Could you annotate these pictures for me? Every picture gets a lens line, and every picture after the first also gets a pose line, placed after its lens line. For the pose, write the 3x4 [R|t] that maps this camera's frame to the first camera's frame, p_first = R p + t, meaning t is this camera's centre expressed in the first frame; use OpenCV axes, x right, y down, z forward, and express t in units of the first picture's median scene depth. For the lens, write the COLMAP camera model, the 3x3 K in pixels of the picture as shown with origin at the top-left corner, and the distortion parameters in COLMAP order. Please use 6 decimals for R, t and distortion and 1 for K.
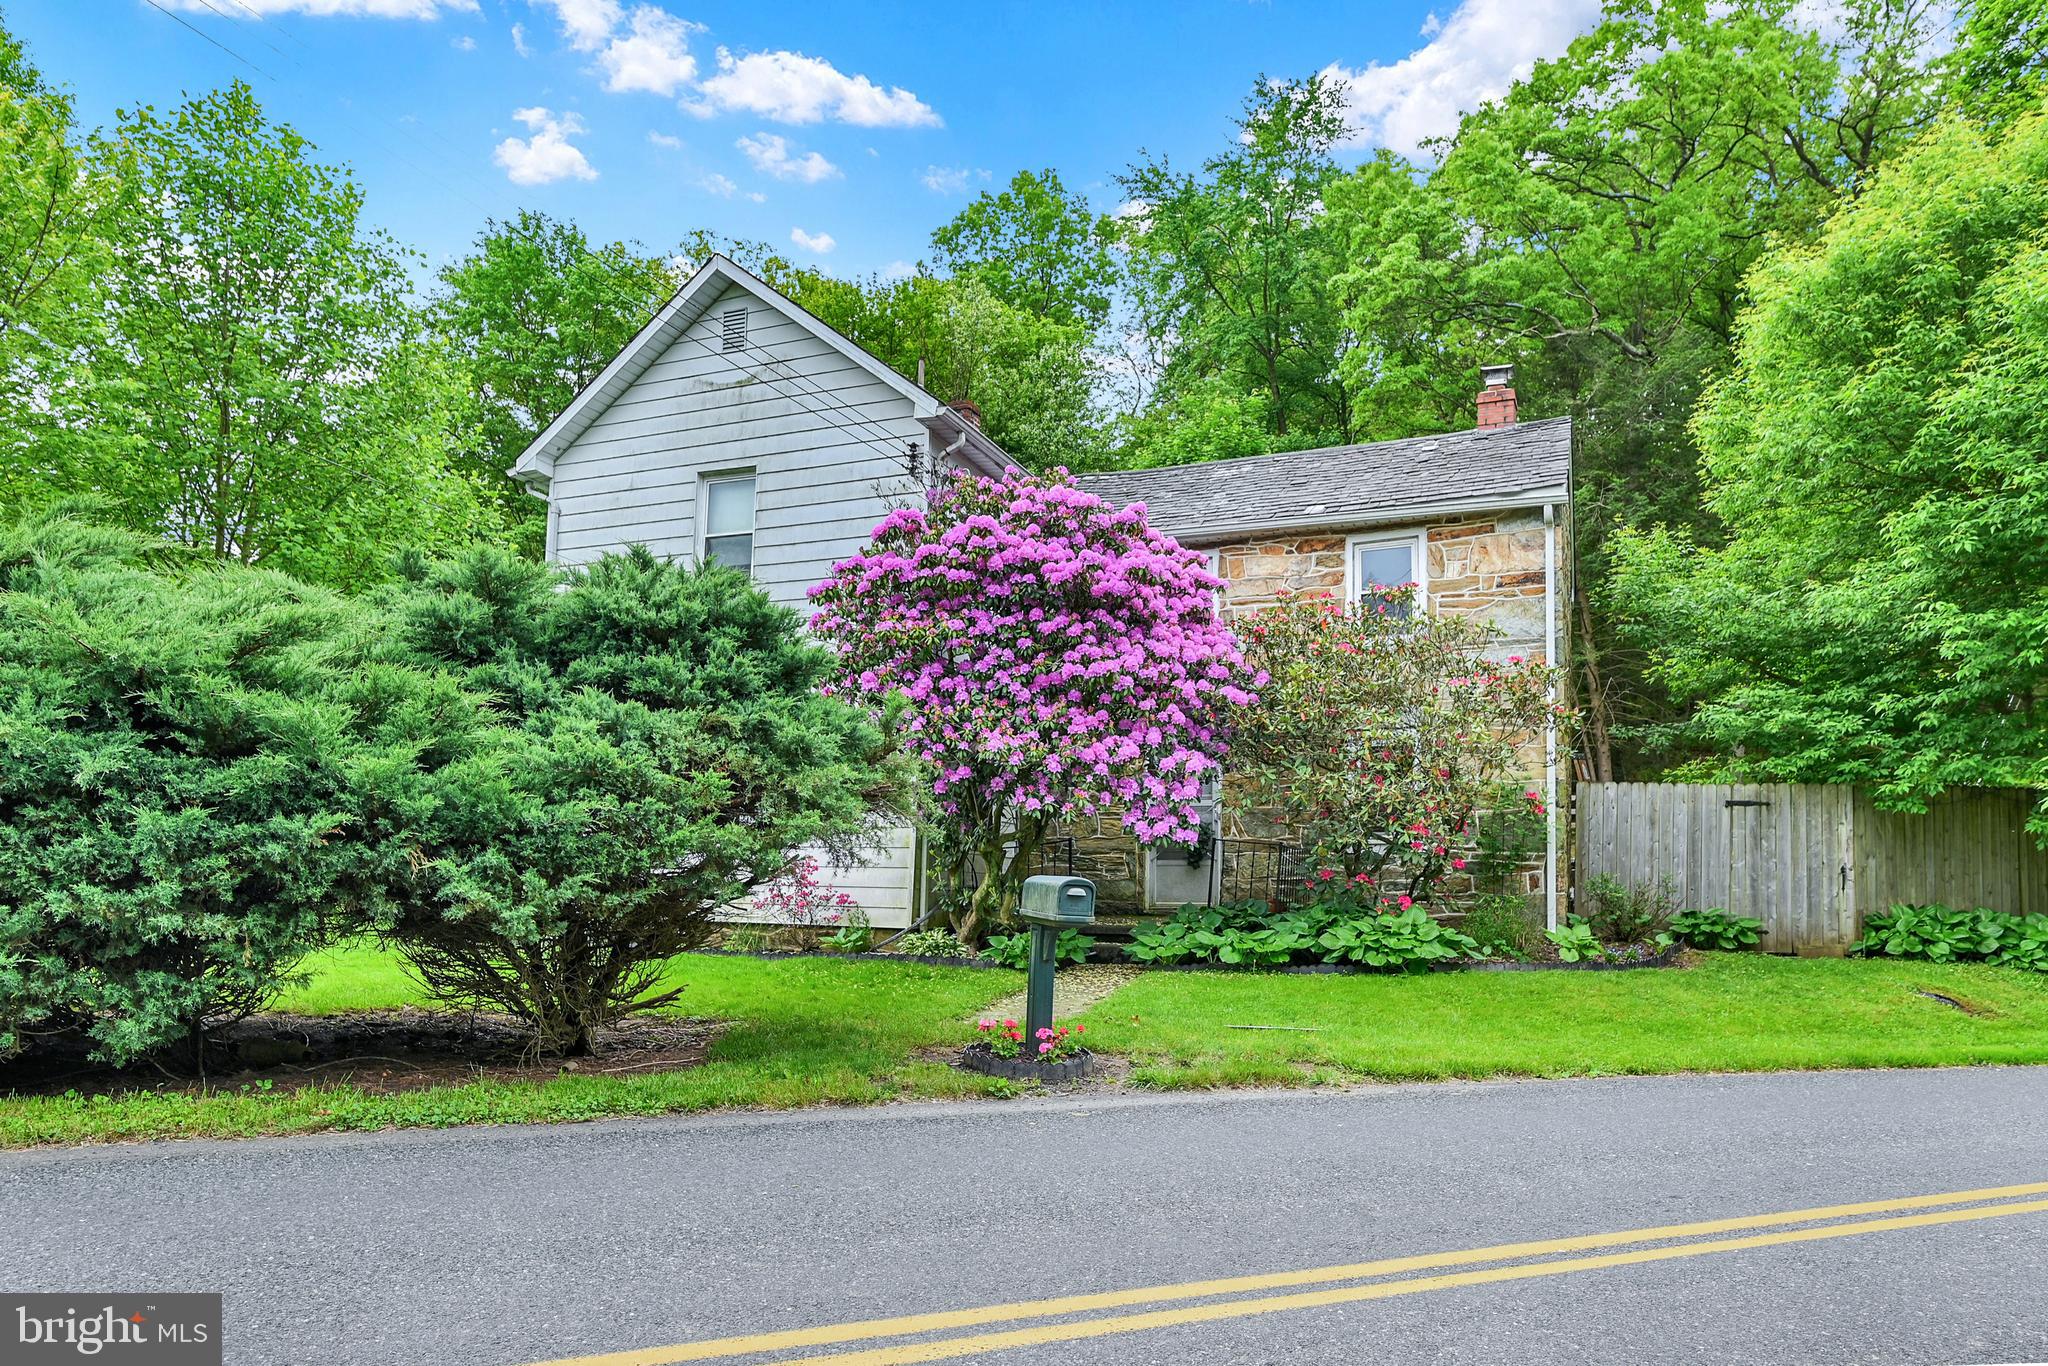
lens RADIAL K [[1259.4, 0, 946.1], [0, 1259.4, 1043.6], [0, 0, 1]] dist [0.000002, 0.000028]
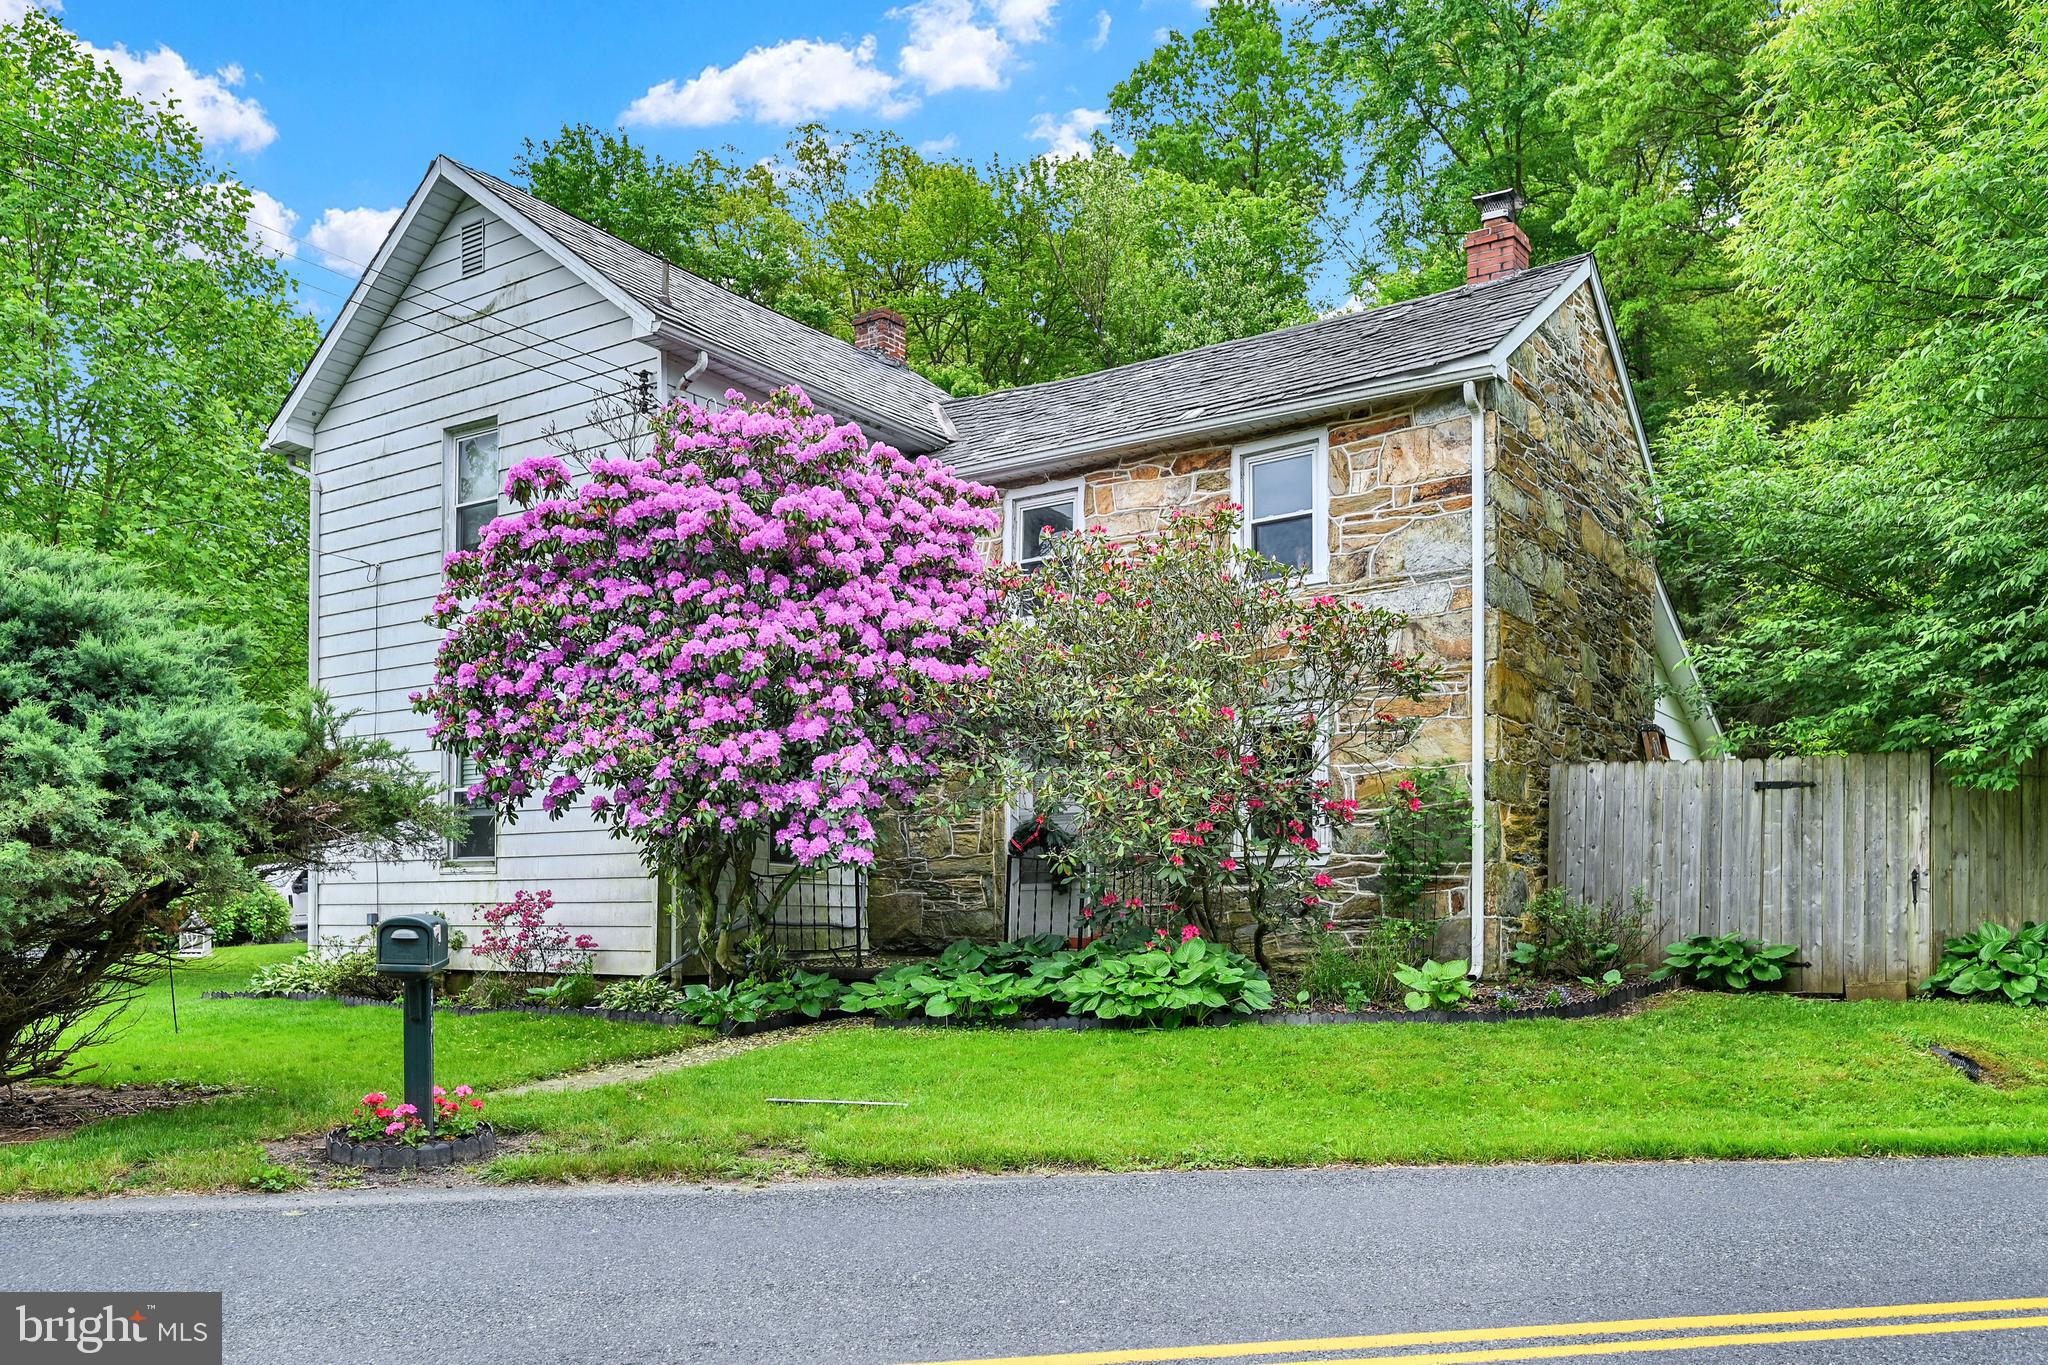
lens RADIAL K [[1495.9, 0, 979.9], [0, 1495.9, 1182.1], [0, 0, 1]] dist [0.001971, -0.001930]
pose [[0.983251, 0.011582, -0.181890, 0.414747], [-0.002397, 0.998714, 0.050636, -0.007991], [0.182242, -0.049352, 0.982014, 0.082114]]
